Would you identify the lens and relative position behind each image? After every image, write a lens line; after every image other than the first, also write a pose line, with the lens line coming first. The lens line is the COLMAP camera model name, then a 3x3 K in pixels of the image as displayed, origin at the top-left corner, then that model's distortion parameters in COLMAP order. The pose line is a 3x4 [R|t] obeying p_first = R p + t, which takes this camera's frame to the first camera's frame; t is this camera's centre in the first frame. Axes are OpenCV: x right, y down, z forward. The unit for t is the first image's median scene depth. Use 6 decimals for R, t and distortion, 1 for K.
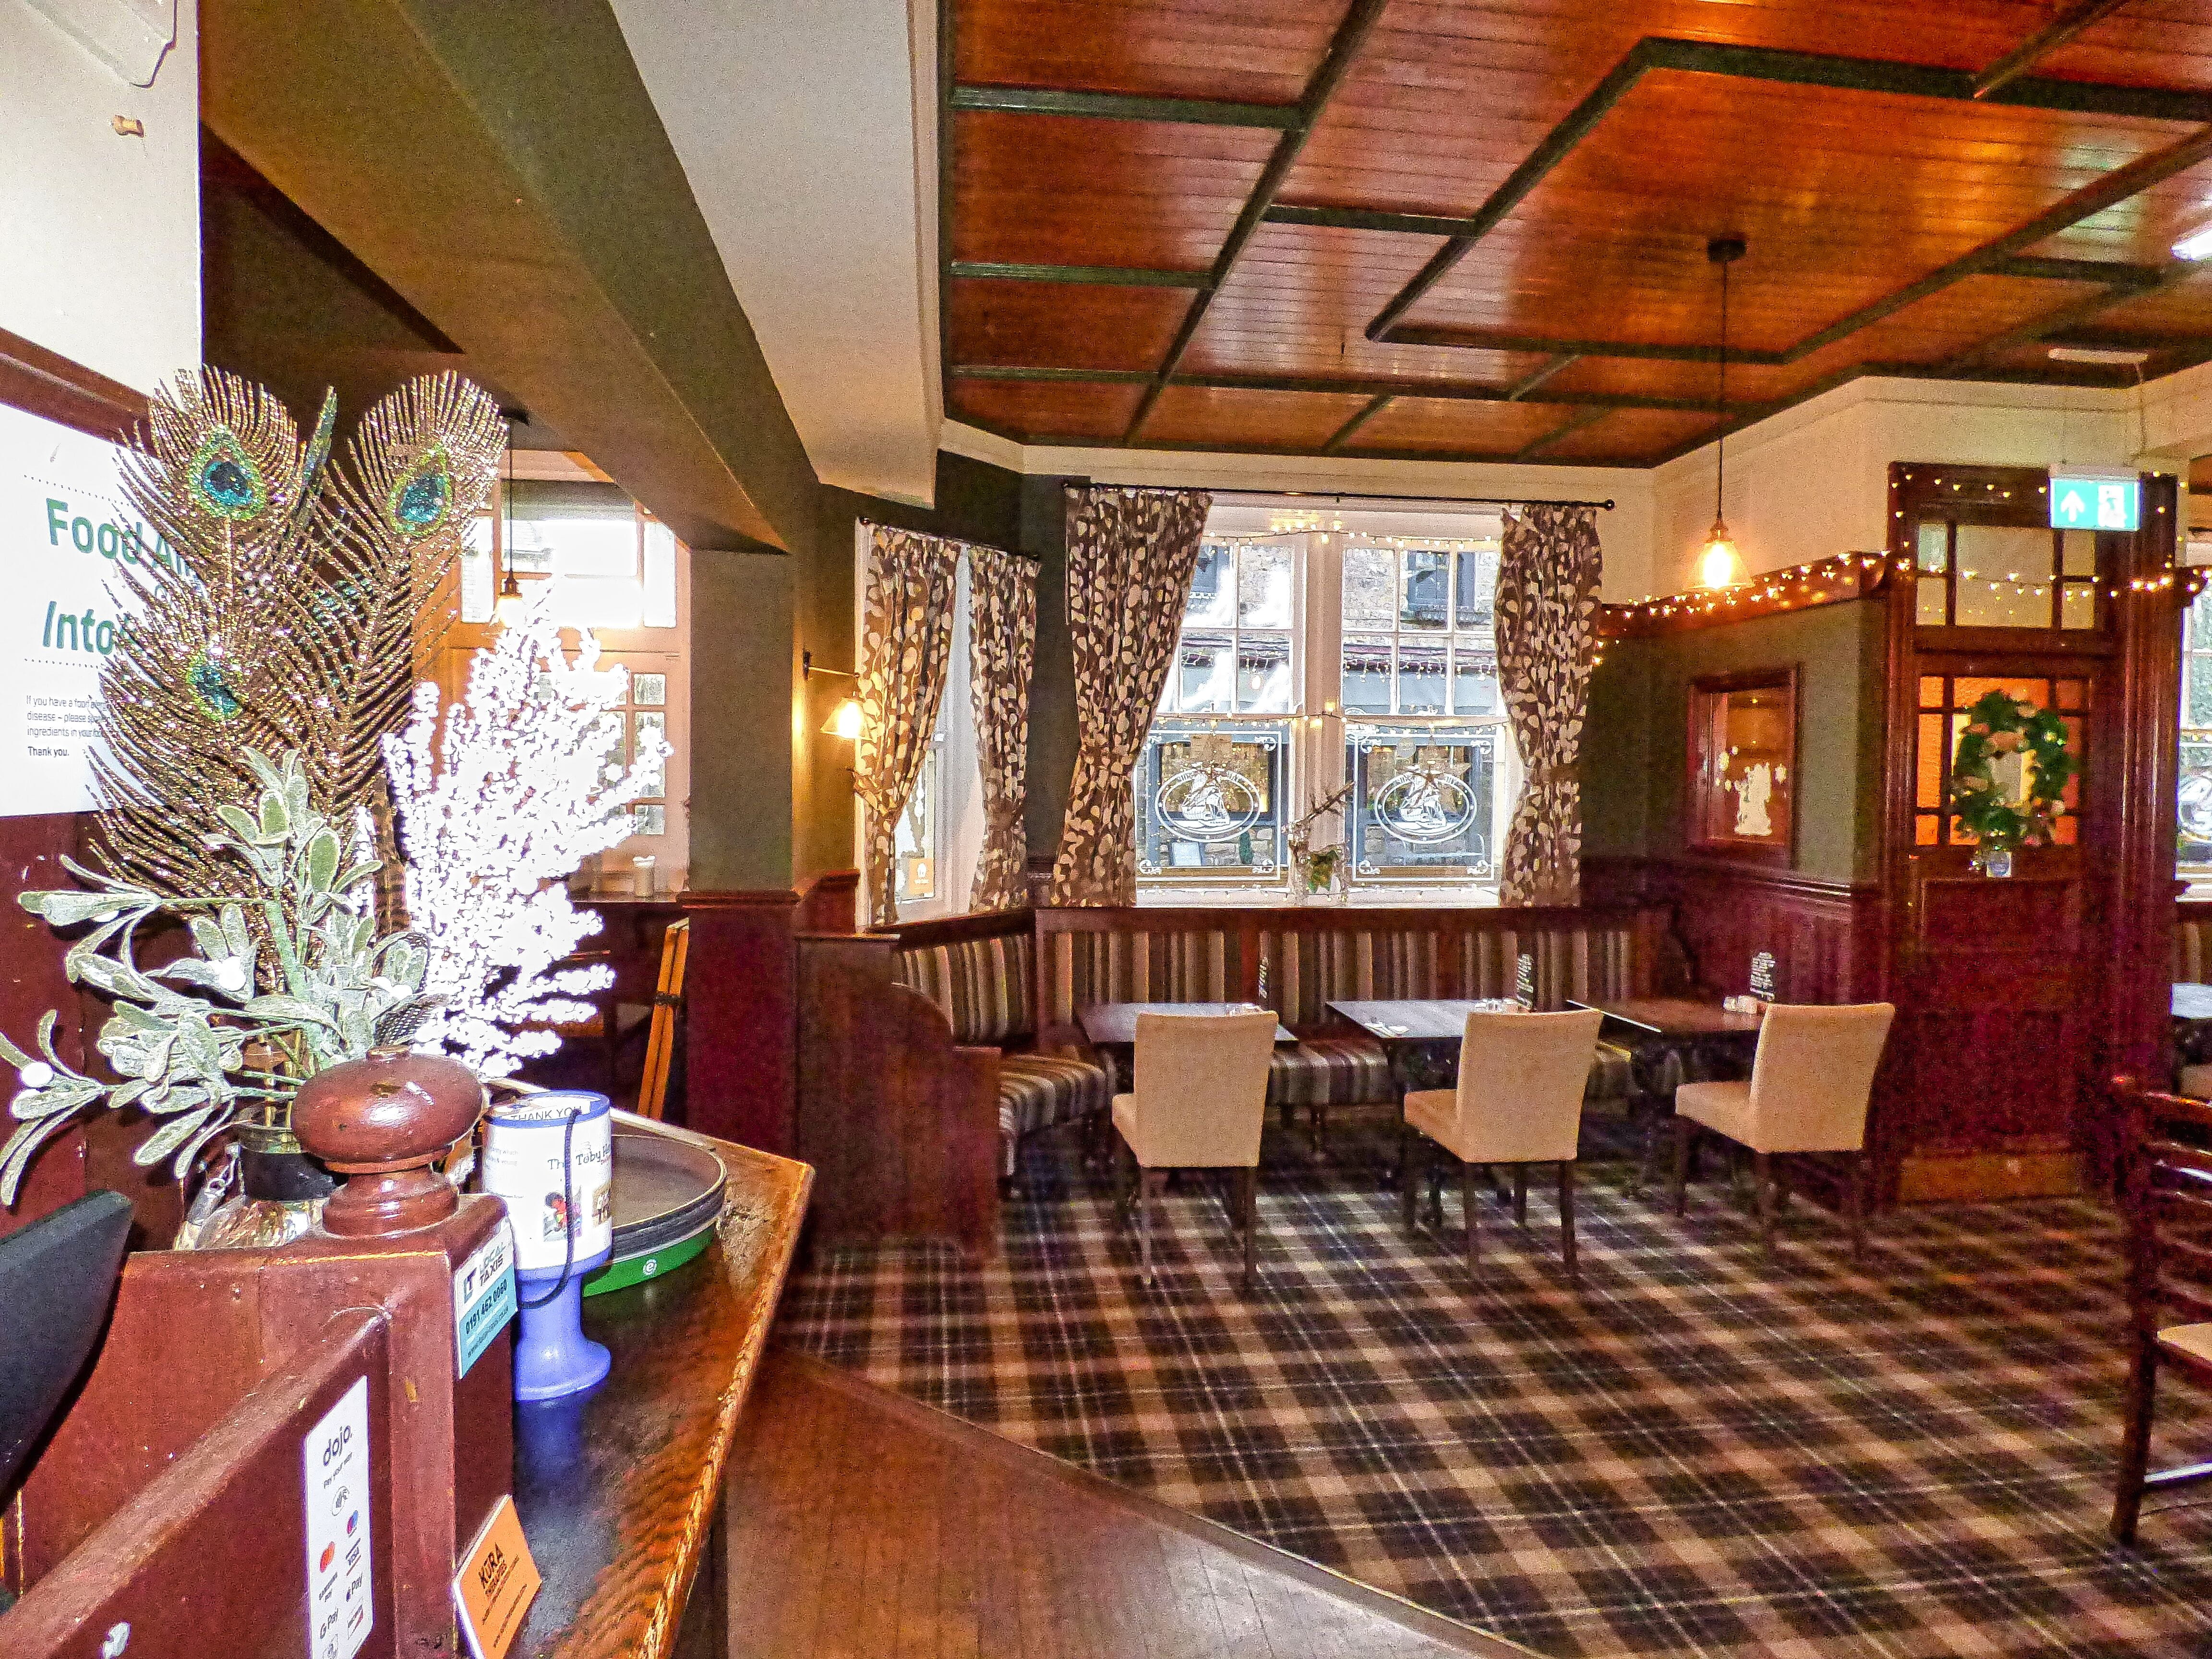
lens RADIAL K [[1350.8, 0, 1112.7], [0, 1350.8, 828.2], [0, 0, 1]] dist [-0.007177, 0.000191]
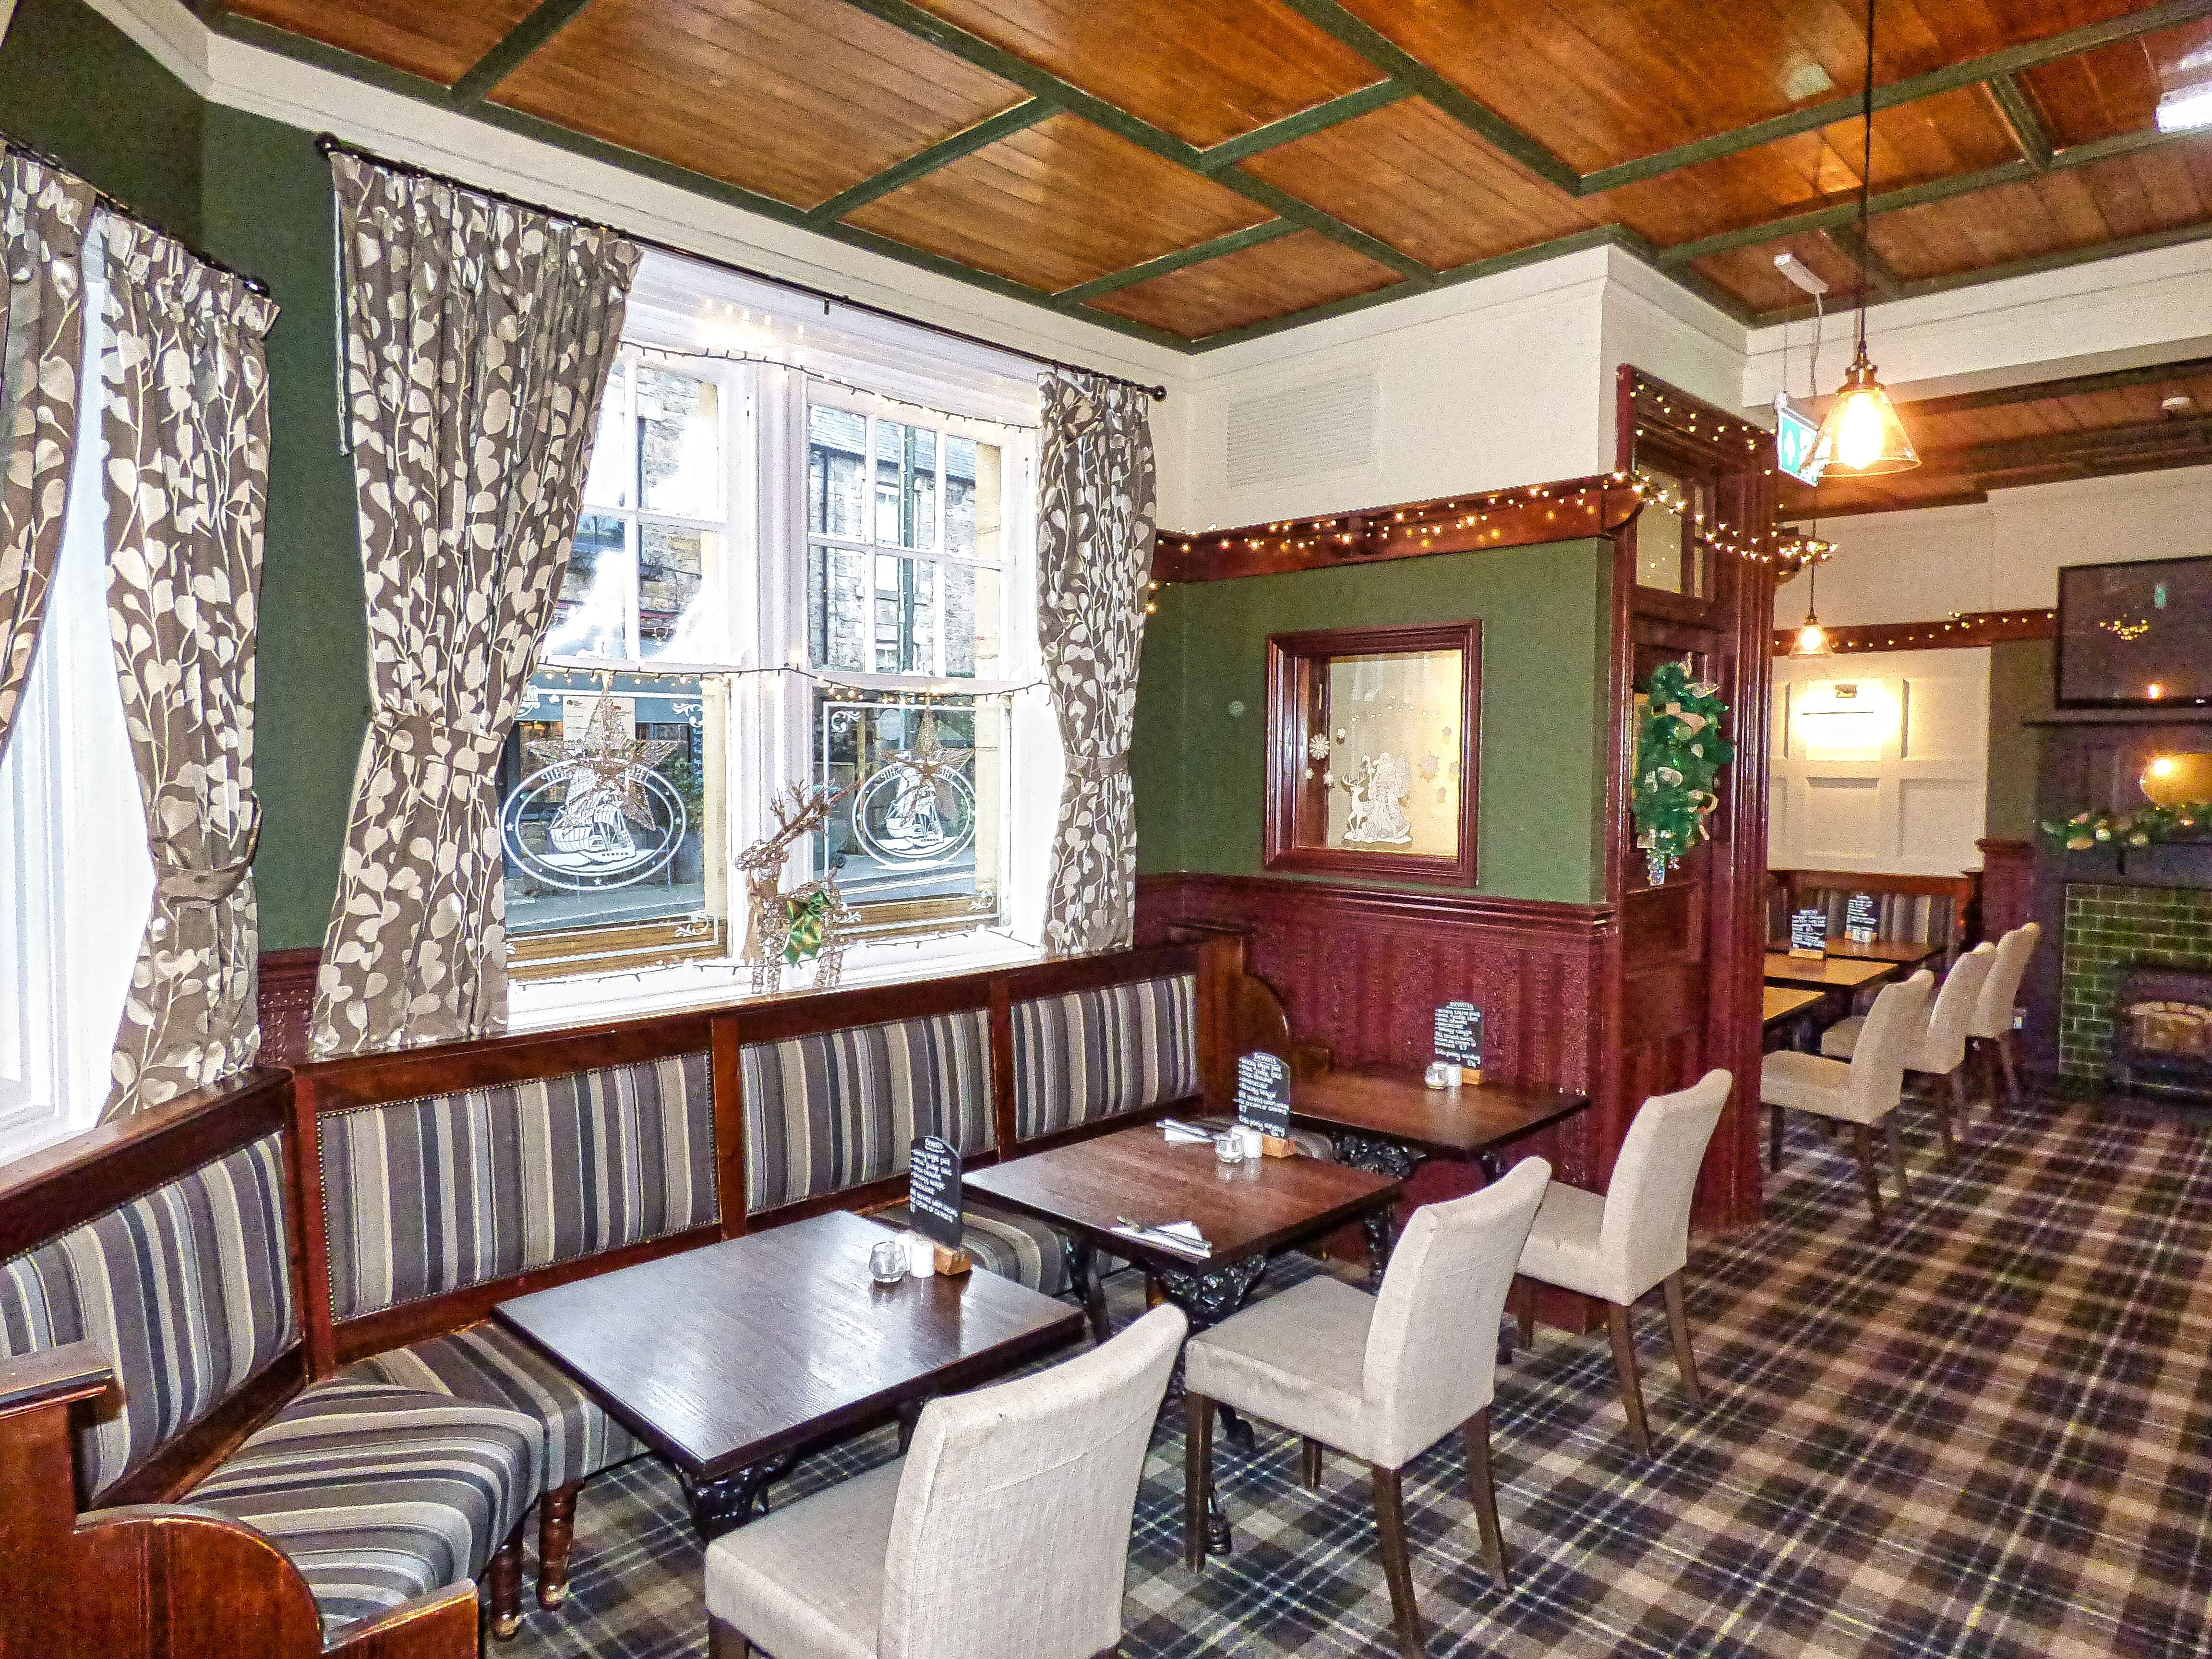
lens RADIAL K [[1350.8, 0, 1112.7], [0, 1350.8, 828.2], [0, 0, 1]] dist [-0.007177, 0.000191]
pose [[0.788749, -0.036282, 0.613644, -0.113344], [0.027926, 0.999341, 0.023192, -0.024403], [-0.614081, -0.001156, 0.789242, 0.467287]]
